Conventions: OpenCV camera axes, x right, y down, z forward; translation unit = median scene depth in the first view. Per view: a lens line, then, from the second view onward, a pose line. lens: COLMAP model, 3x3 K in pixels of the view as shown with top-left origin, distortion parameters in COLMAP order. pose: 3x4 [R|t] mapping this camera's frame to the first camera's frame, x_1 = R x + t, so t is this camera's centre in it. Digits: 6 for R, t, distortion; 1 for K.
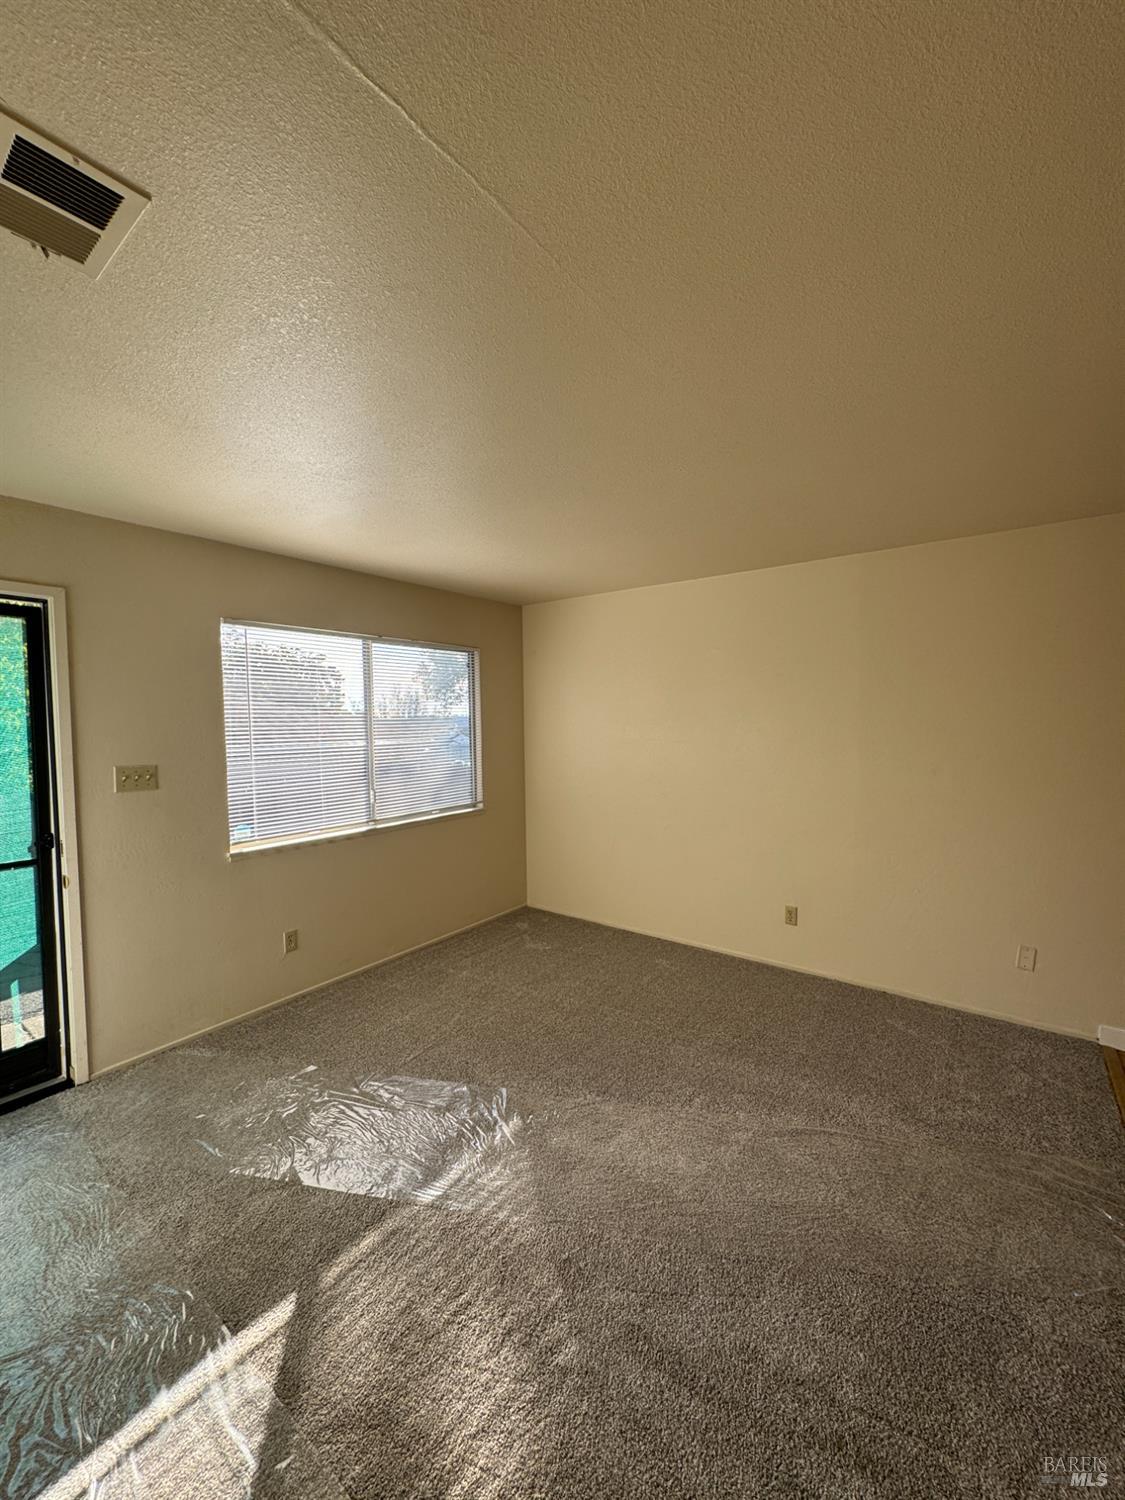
lens RADIAL K [[597.6, 0, 561.9], [0, 597.6, 746.2], [0, 0, 1]] dist [-0.001524, -0.000171]
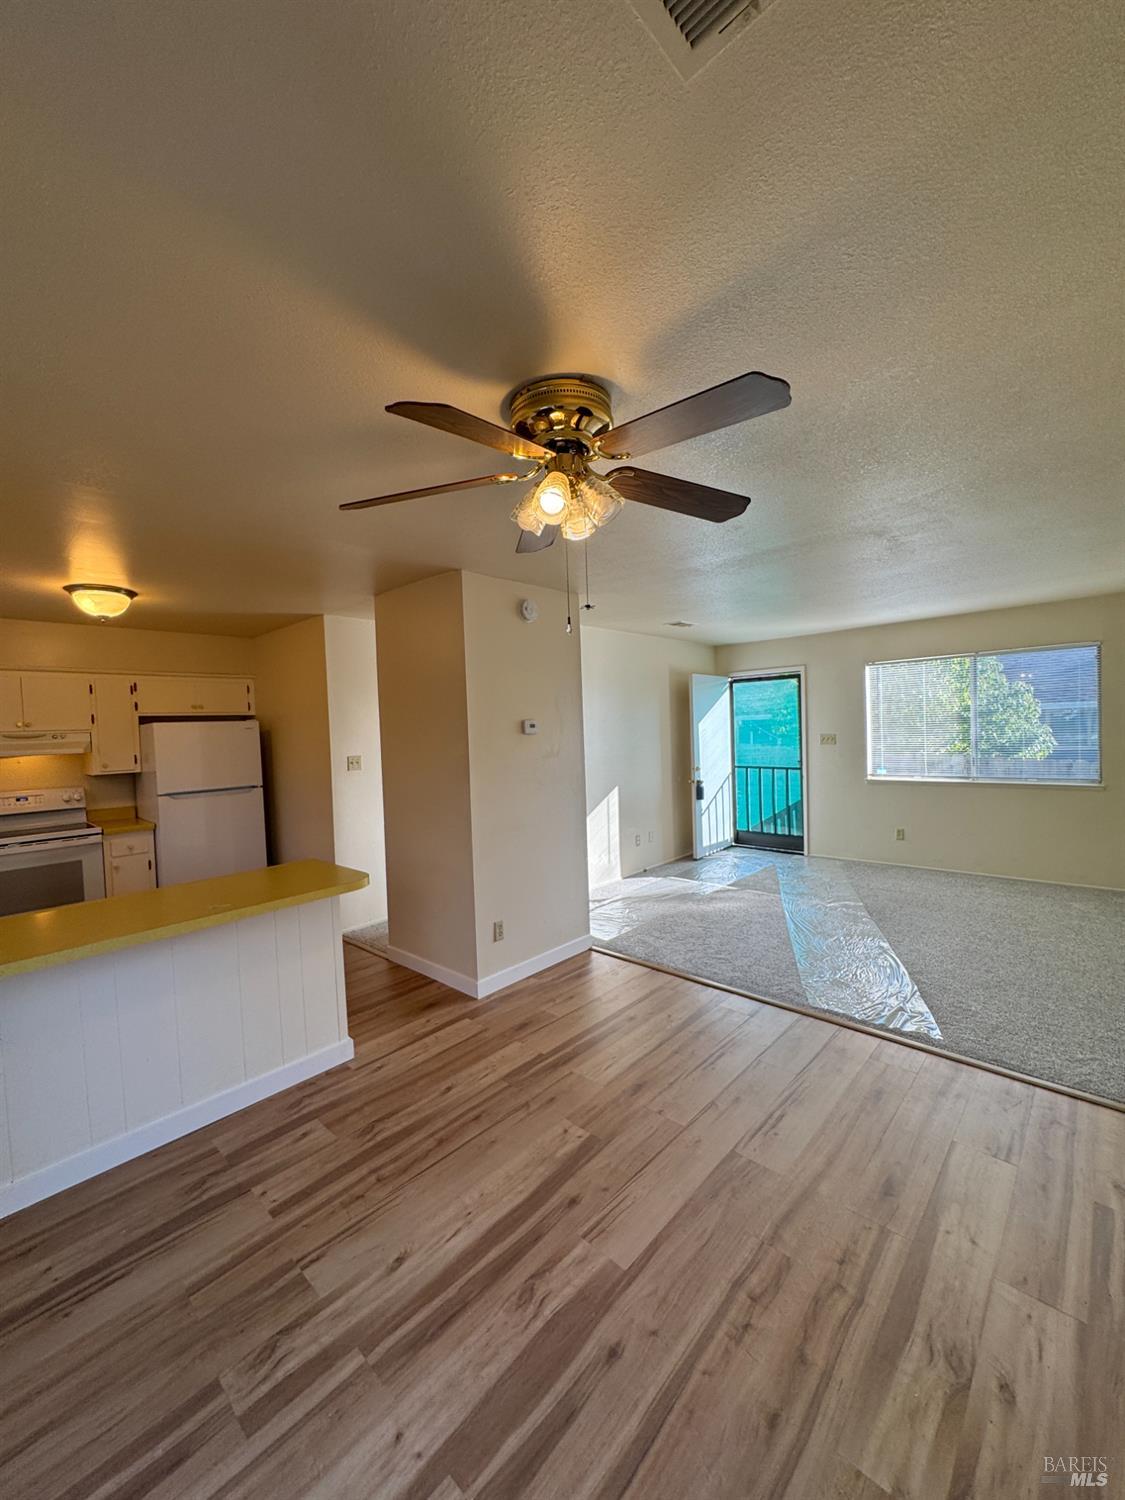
lens RADIAL K [[596.9, 0, 563.6], [0, 596.9, 746.5], [0, 0, 1]] dist [-0.000640, 0.000077]
pose [[-0.103079, 0.047715, -0.993528, 1.580089], [-0.004834, 0.998813, 0.048471, -0.024525], [0.994661, 0.009799, -0.102726, 0.177597]]
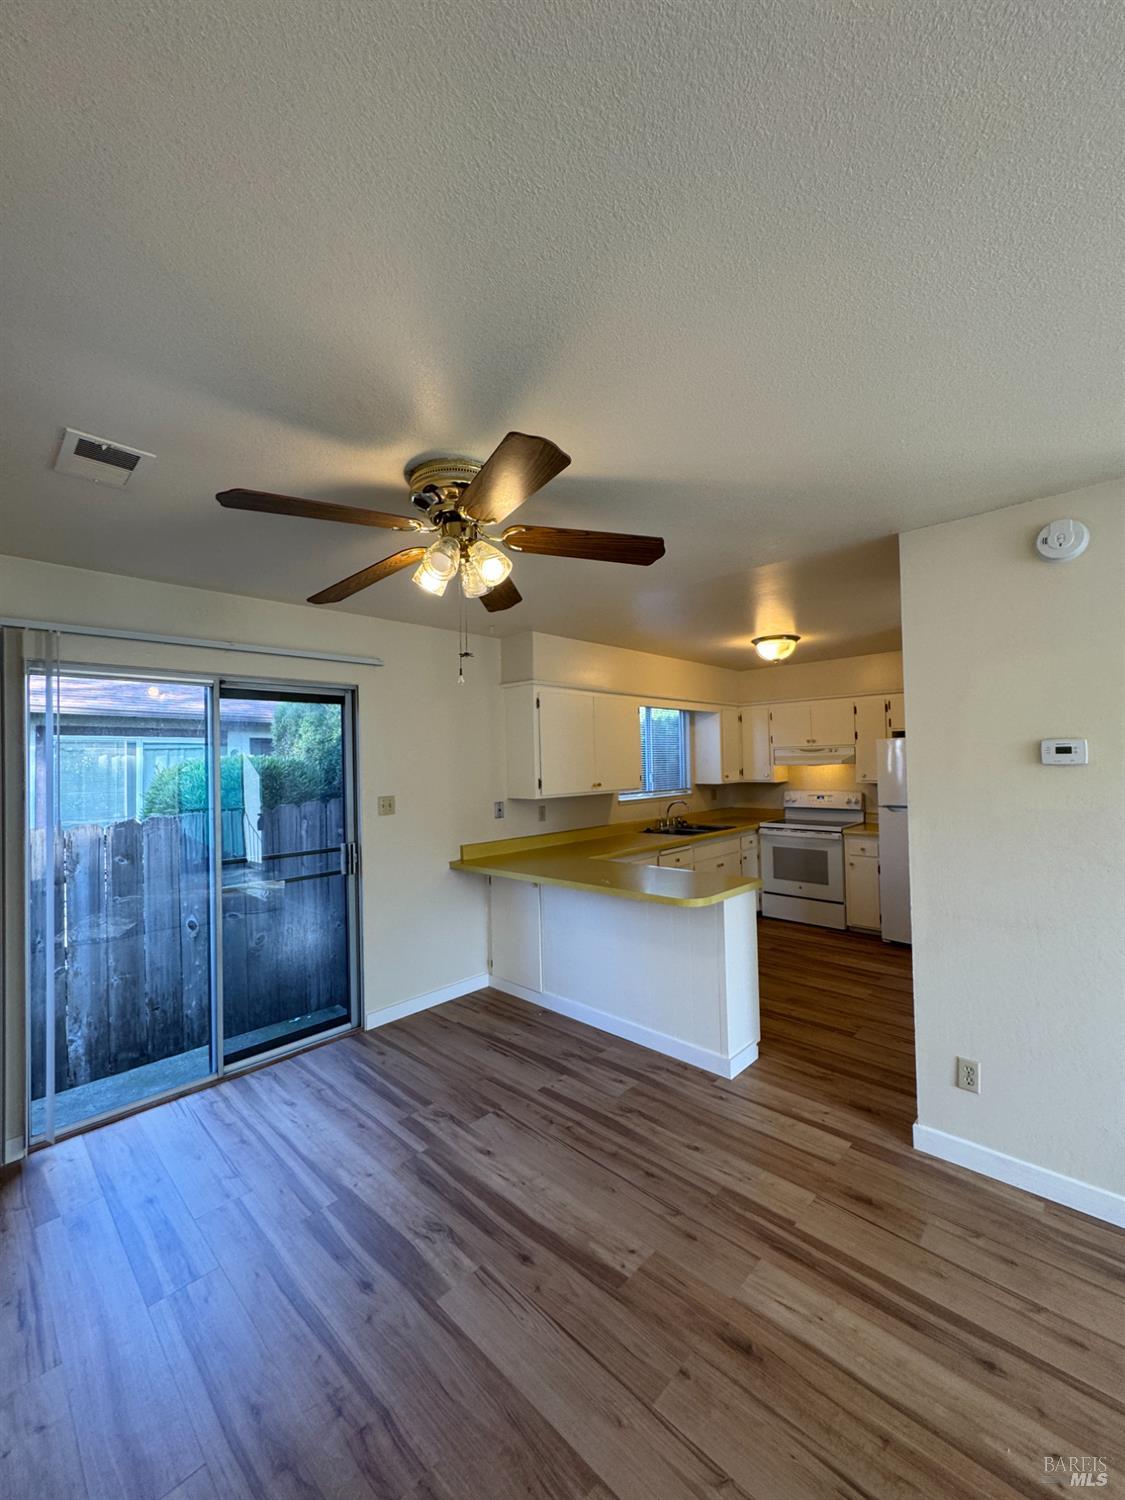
lens RADIAL K [[595.5, 0, 563.2], [0, 595.5, 748.8], [0, 0, 1]] dist [-0.001288, 0.000144]
pose [[-0.991726, 0.038066, 0.122600, 0.834459], [0.040610, 0.999007, 0.018318, -0.044174], [-0.121781, 0.023146, -0.992287, 0.720326]]
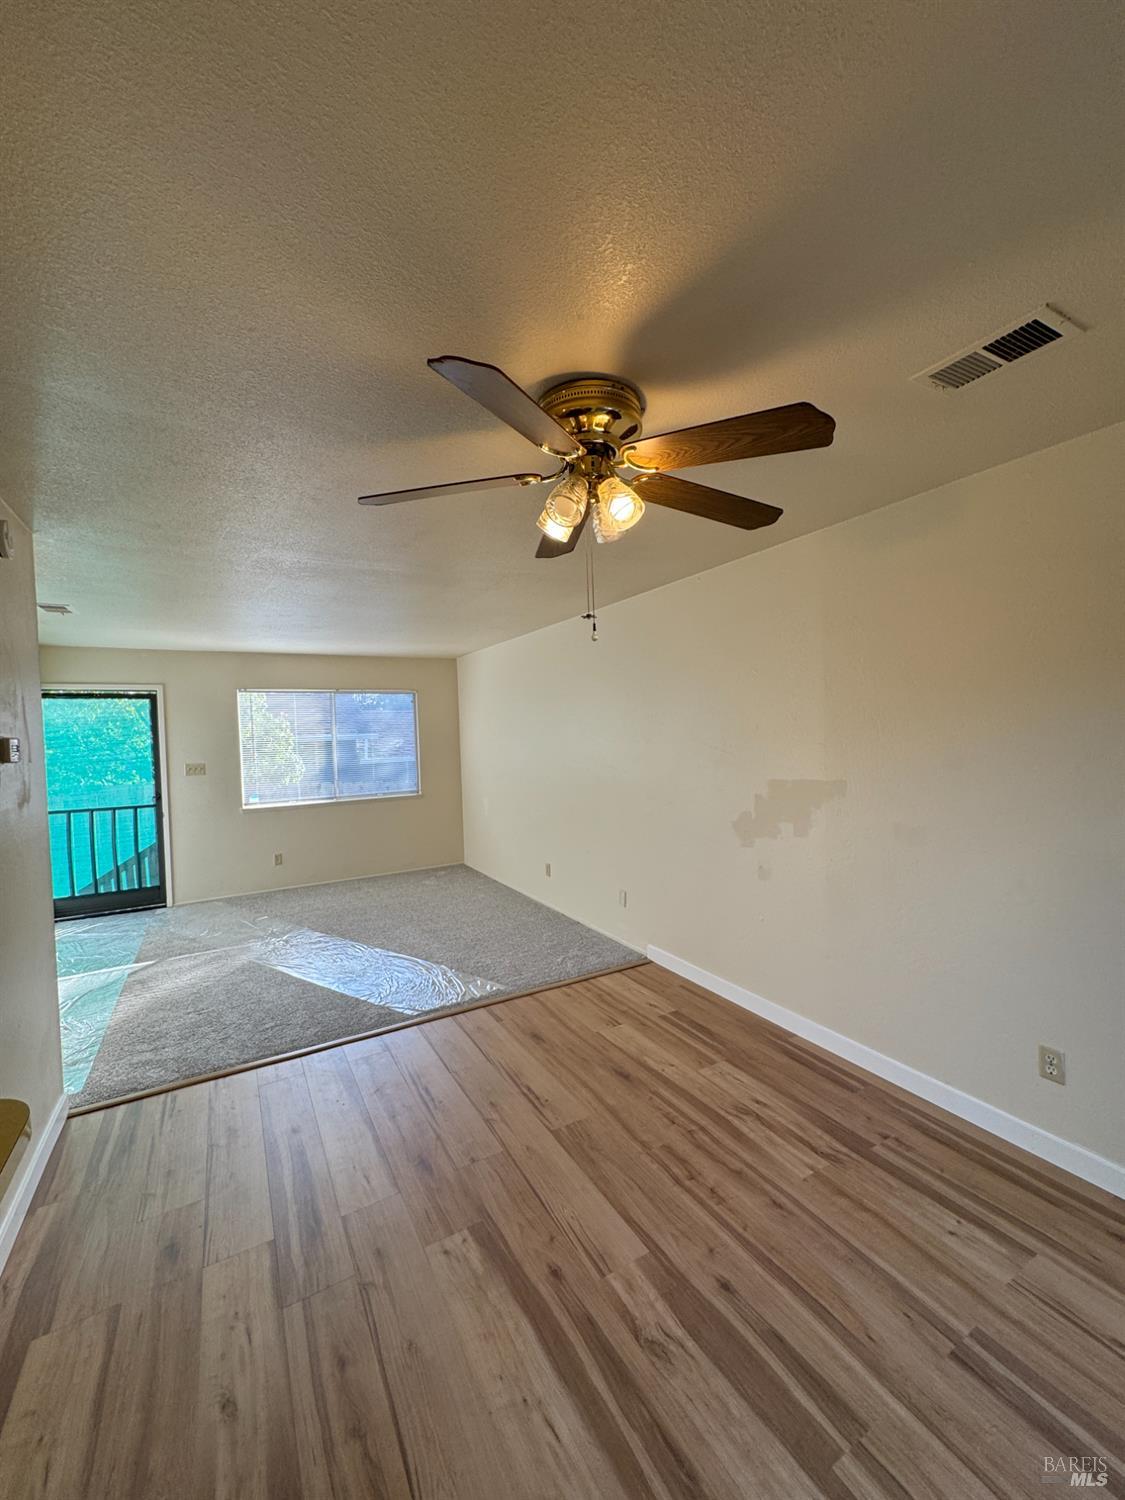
lens RADIAL K [[596.9, 0, 563.6], [0, 596.9, 746.5], [0, 0, 1]] dist [-0.000640, 0.000077]
pose [[0.918481, -0.007275, -0.395399, 1.203129], [0.003231, 0.999935, -0.010893, -0.000180], [0.395453, 0.008728, 0.918445, -0.392969]]
